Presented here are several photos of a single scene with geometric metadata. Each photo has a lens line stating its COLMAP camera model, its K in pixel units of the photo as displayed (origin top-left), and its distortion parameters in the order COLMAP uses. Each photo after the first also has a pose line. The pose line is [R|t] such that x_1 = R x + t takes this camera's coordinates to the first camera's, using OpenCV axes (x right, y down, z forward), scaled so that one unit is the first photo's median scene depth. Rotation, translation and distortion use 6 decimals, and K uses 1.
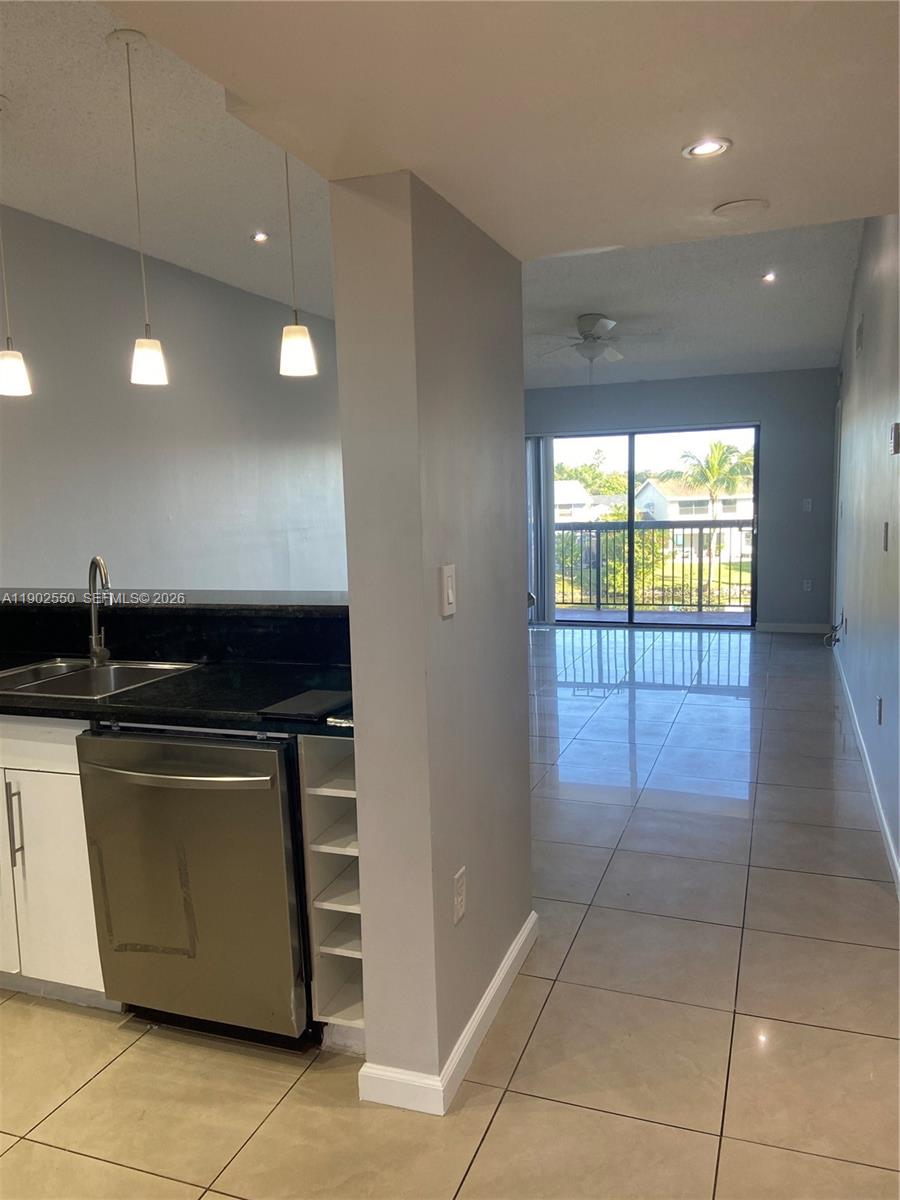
lens RADIAL K [[899.9, 0, 450.0], [0, 899.9, 600.0], [0, 0, 1]] dist [0.028088, -0.001050]
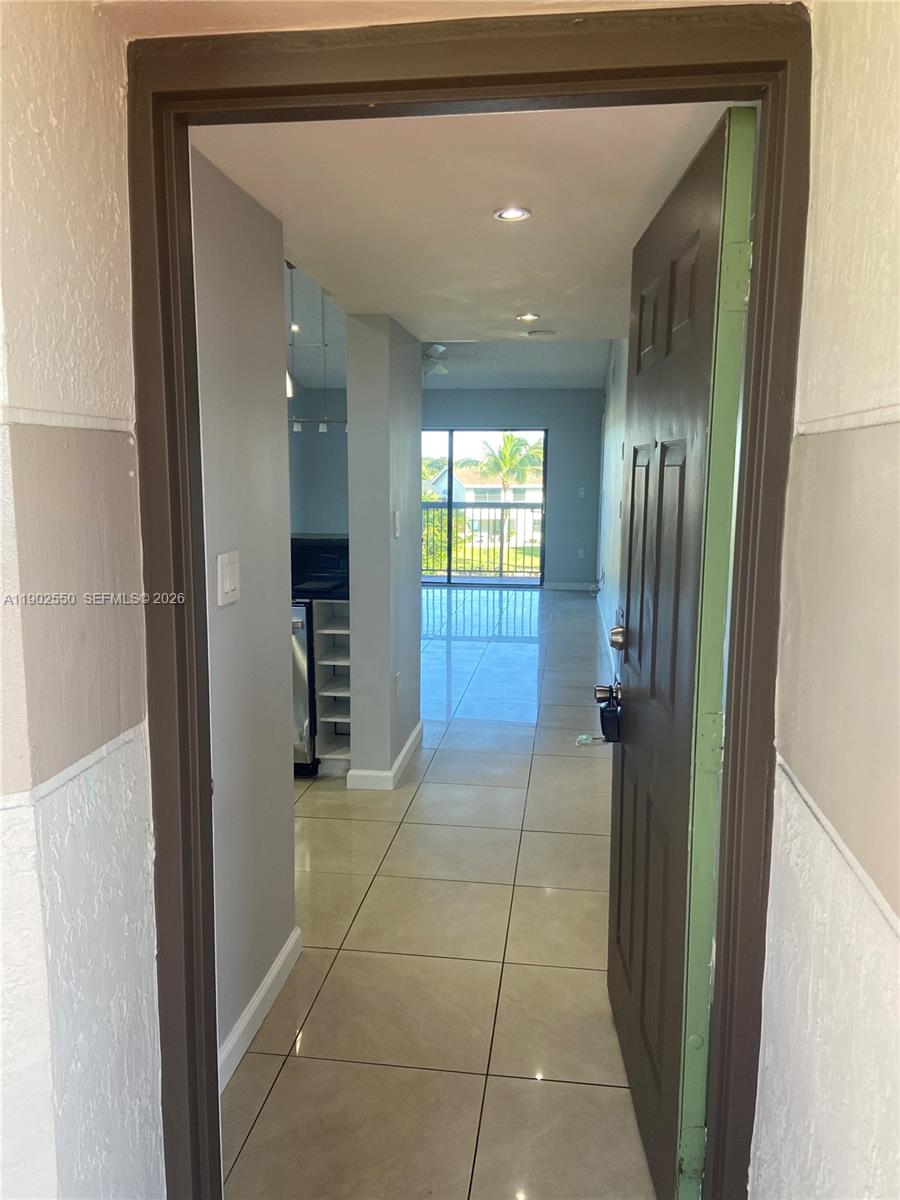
lens RADIAL K [[899.9, 0, 450.0], [0, 899.9, 600.0], [0, 0, 1]] dist [0.028088, -0.001050]
pose [[0.974533, 0.007848, 0.224109, -0.075516], [-0.012043, 0.999777, 0.017362, 0.027776], [-0.223922, -0.019618, 0.974409, -0.213135]]
